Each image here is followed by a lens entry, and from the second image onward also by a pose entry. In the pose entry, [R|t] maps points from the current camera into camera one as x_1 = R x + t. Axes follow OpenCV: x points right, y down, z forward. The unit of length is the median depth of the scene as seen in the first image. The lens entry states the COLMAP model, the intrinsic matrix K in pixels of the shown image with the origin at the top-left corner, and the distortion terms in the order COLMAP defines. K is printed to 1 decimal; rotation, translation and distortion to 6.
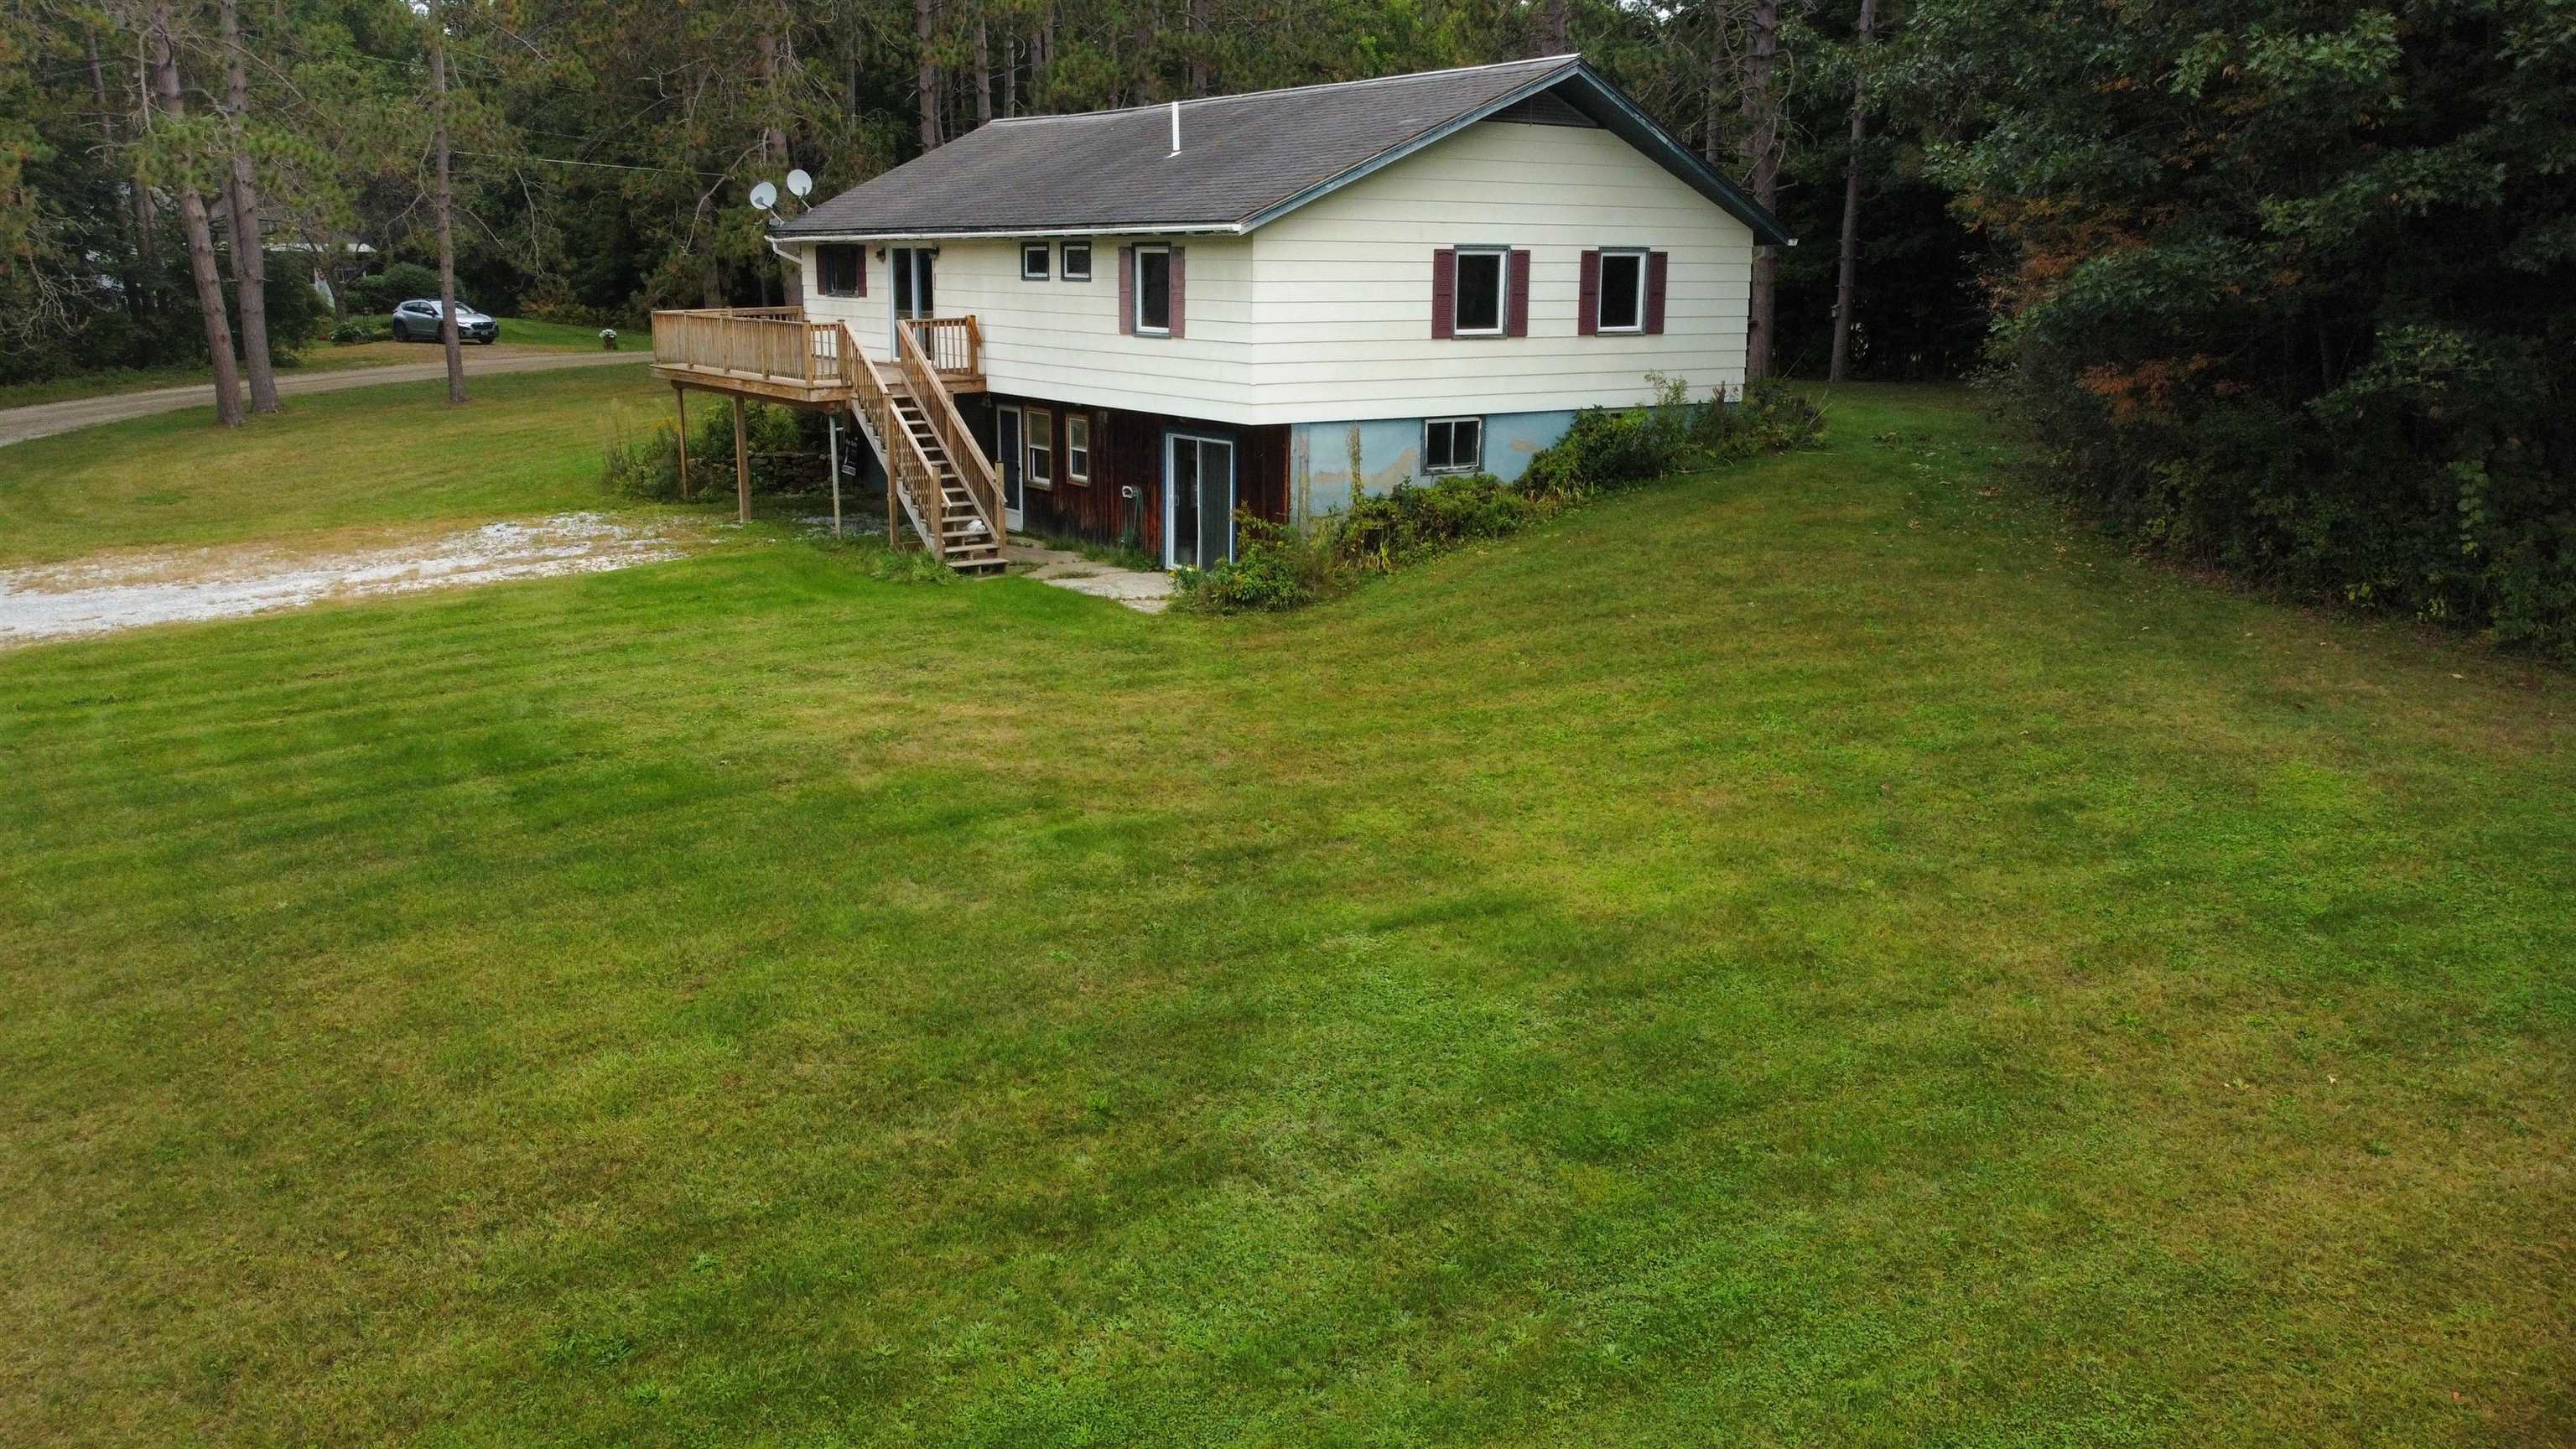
lens RADIAL K [[1947.1, 0, 1263.9], [0, 1947.1, 720.5], [0, 0, 1]] dist [0.014073, -0.011447]
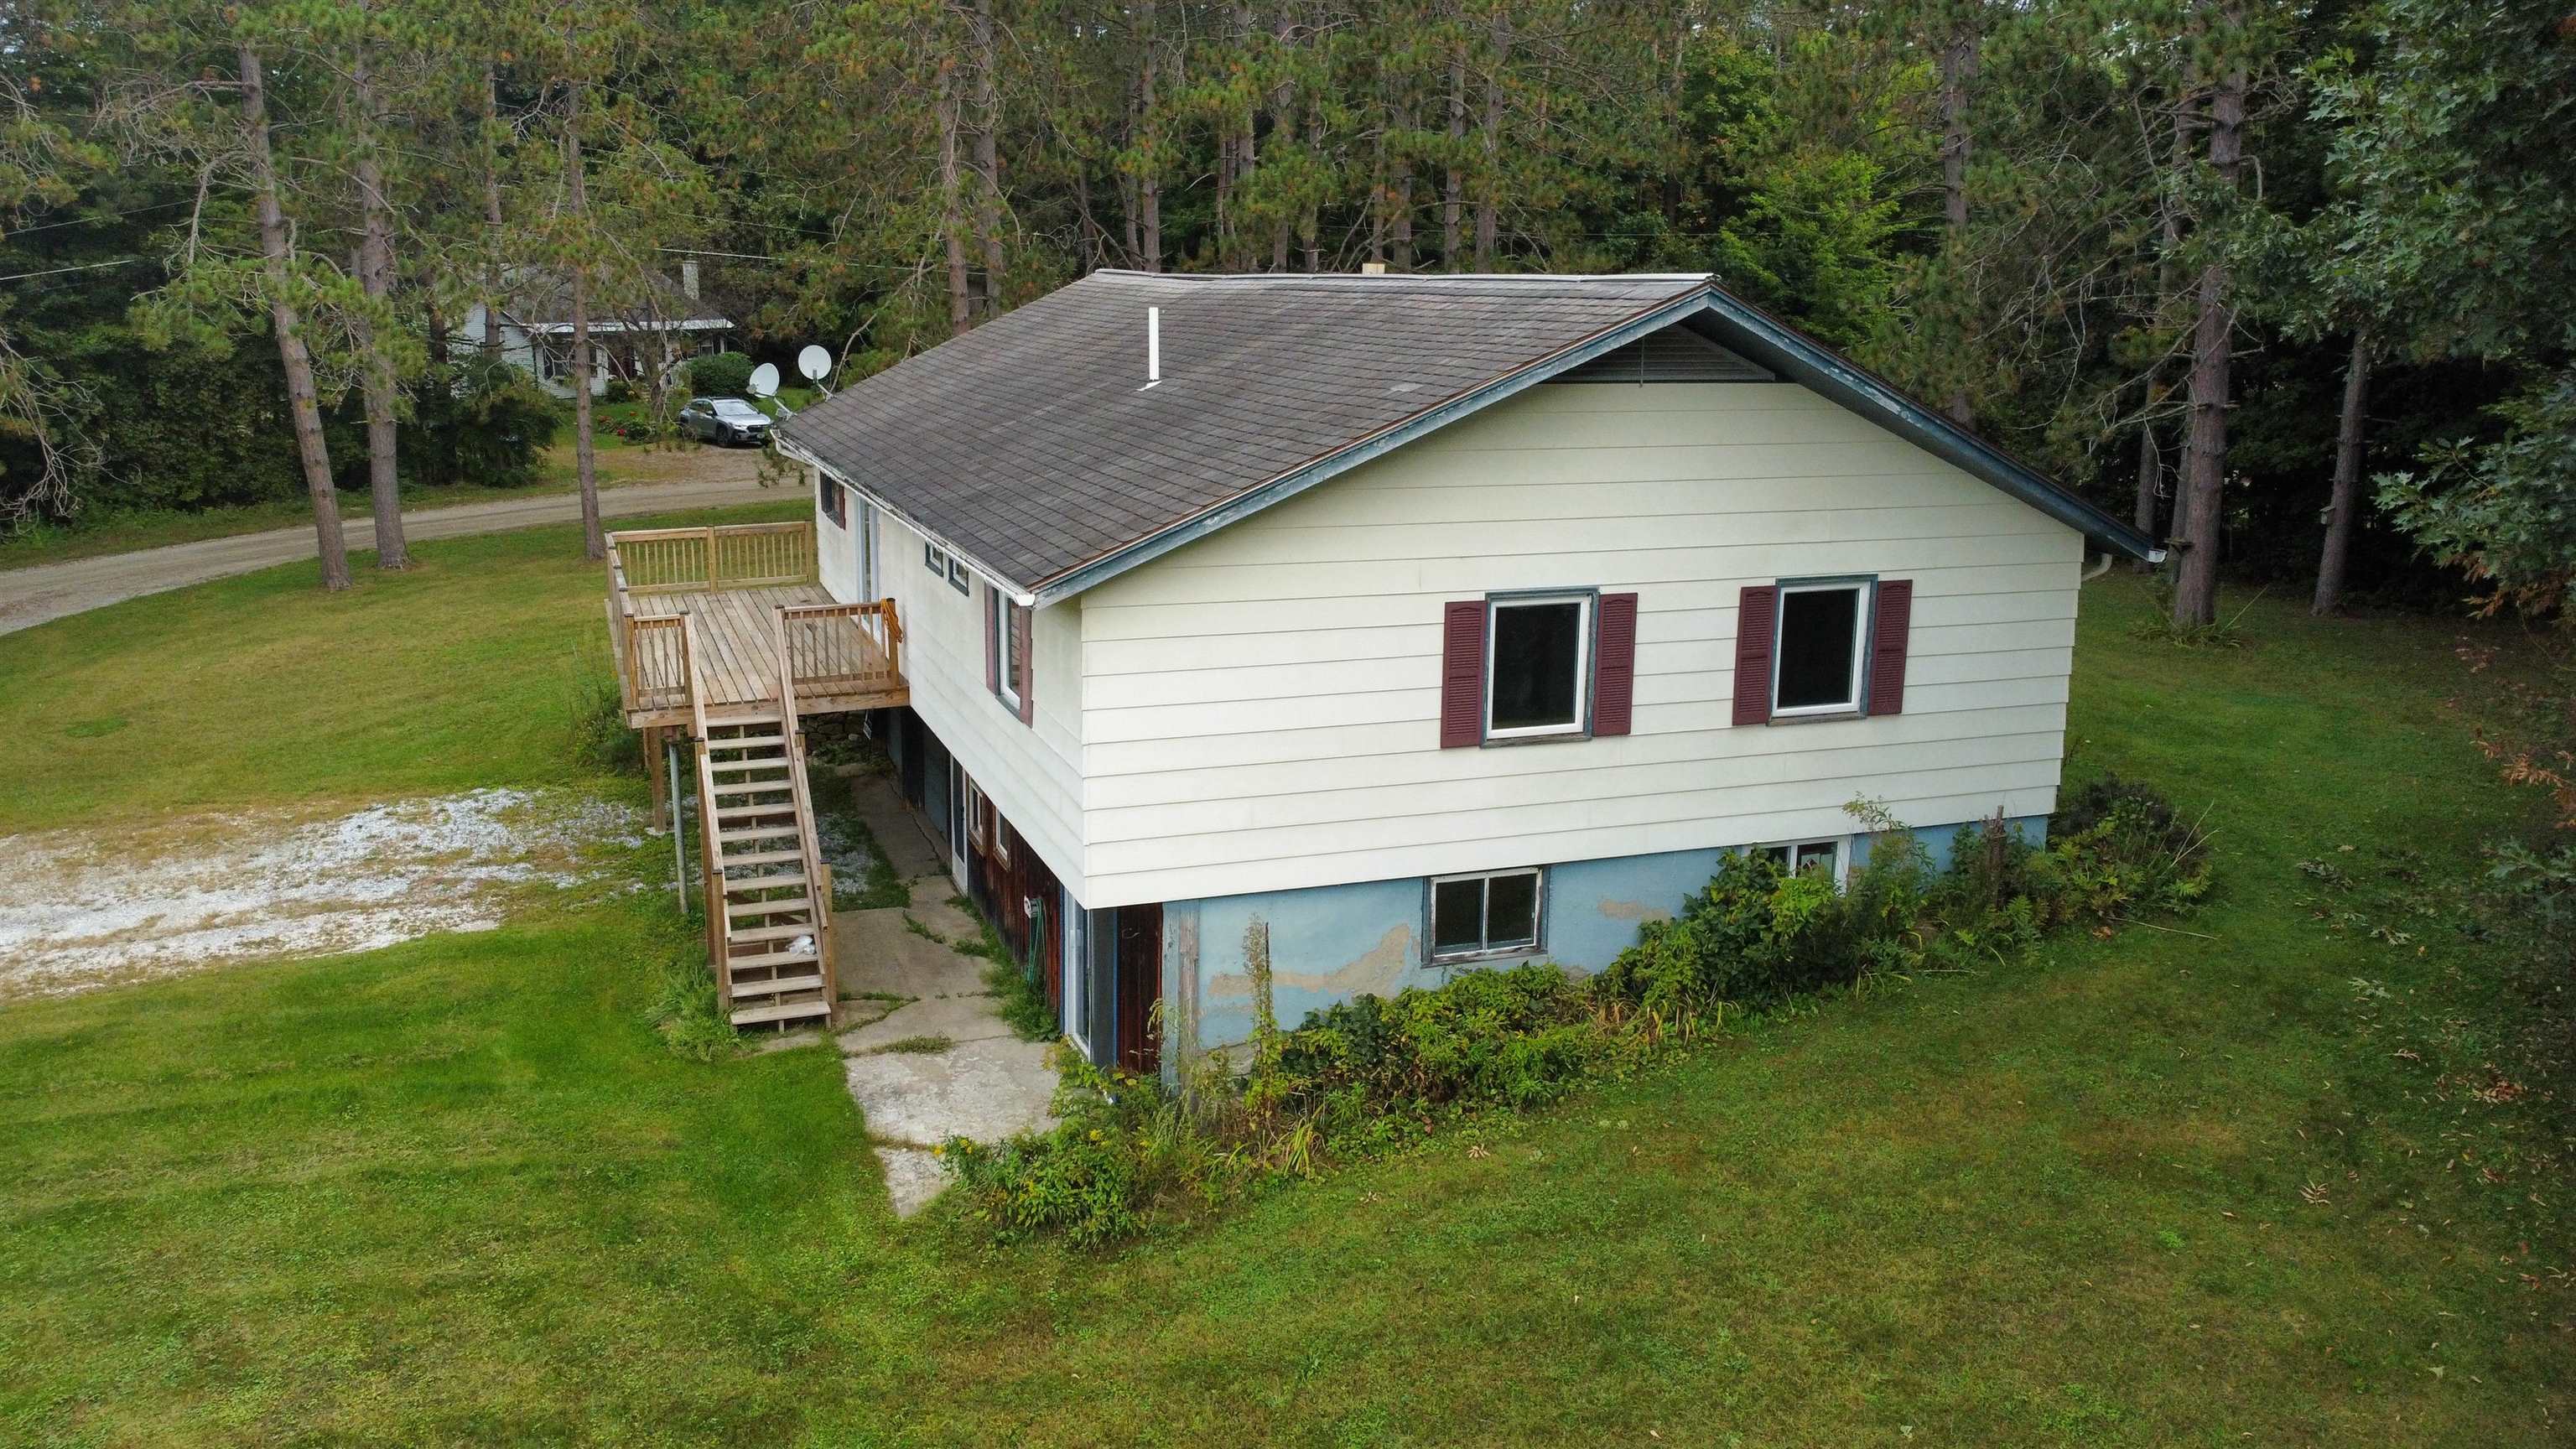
lens RADIAL K [[1945.5, 0, 1273.4], [0, 1945.5, 725.8], [0, 0, 1]] dist [0.005994, -0.005541]
pose [[0.969248, 0.059853, -0.238697, 0.176483], [-0.061593, 0.998101, 0.000167, -0.199913], [0.238253, 0.014540, 0.971094, 0.419553]]
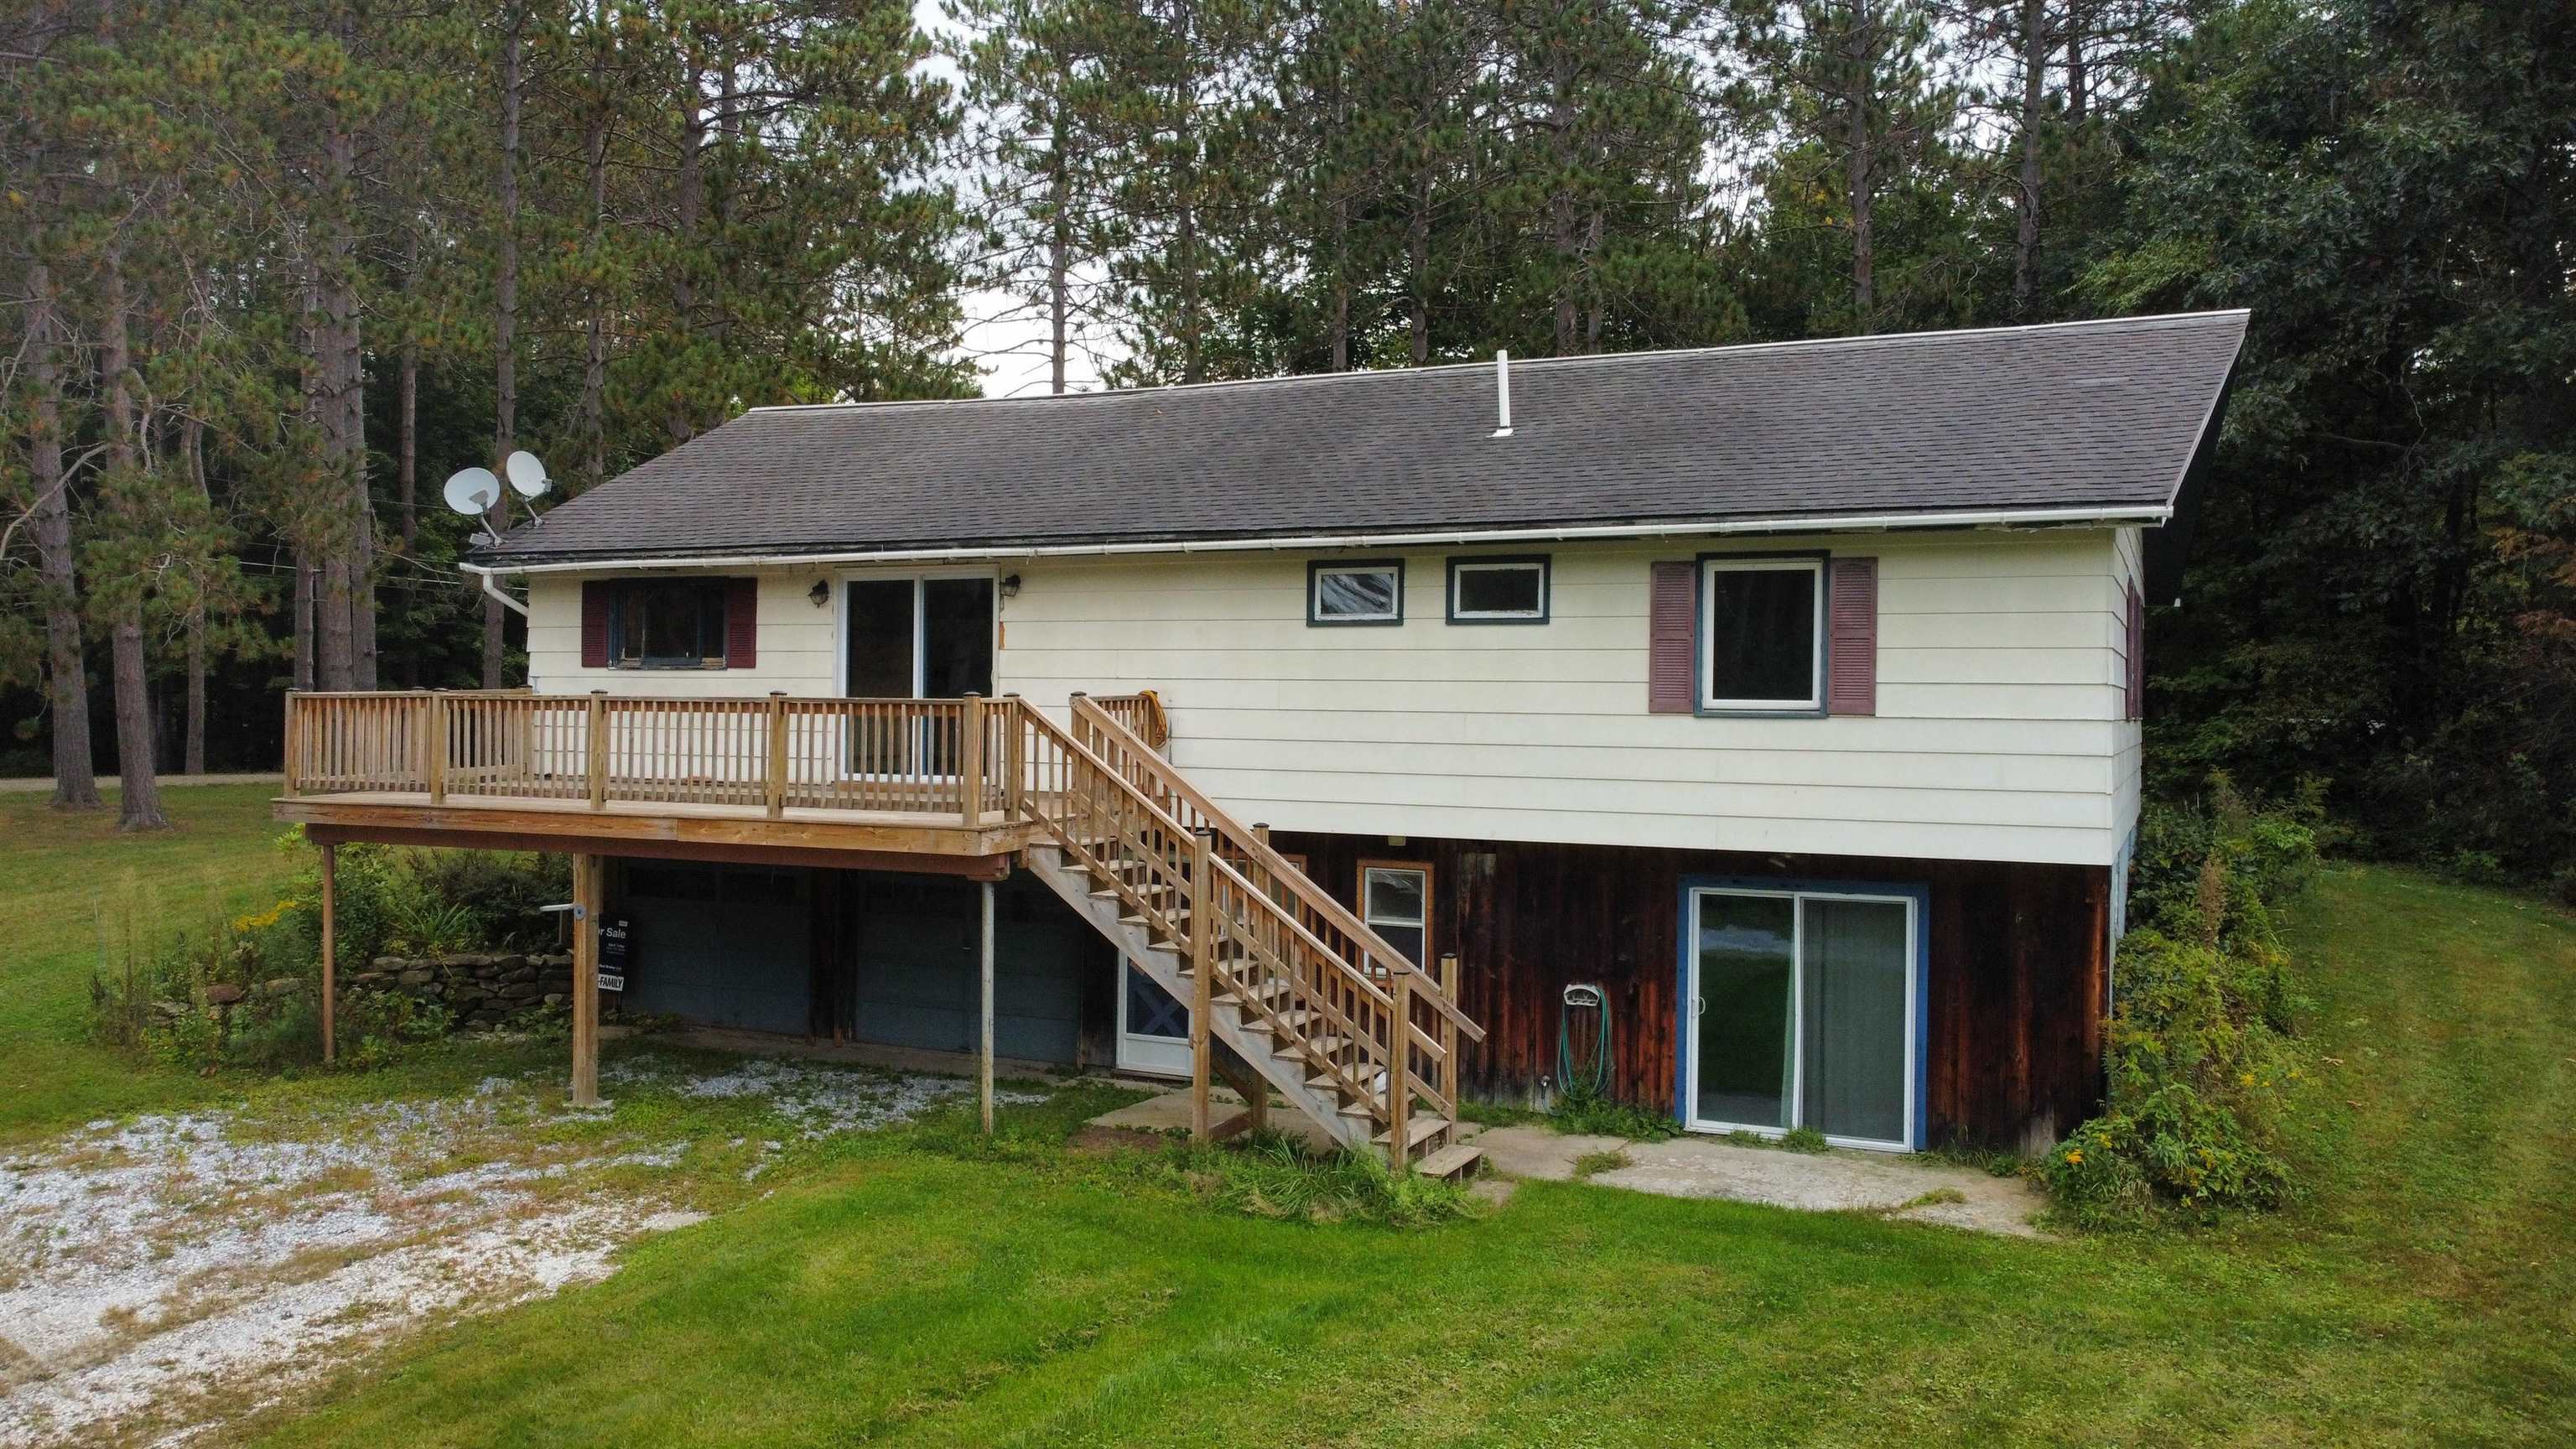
lens RADIAL K [[1945.5, 0, 1273.4], [0, 1945.5, 725.8], [0, 0, 1]] dist [0.005994, -0.005541]
pose [[0.862569, -0.001998, 0.505936, -0.464602], [0.110413, 0.976633, -0.184385, -0.108989], [-0.493745, 0.214906, 0.842633, 0.610243]]
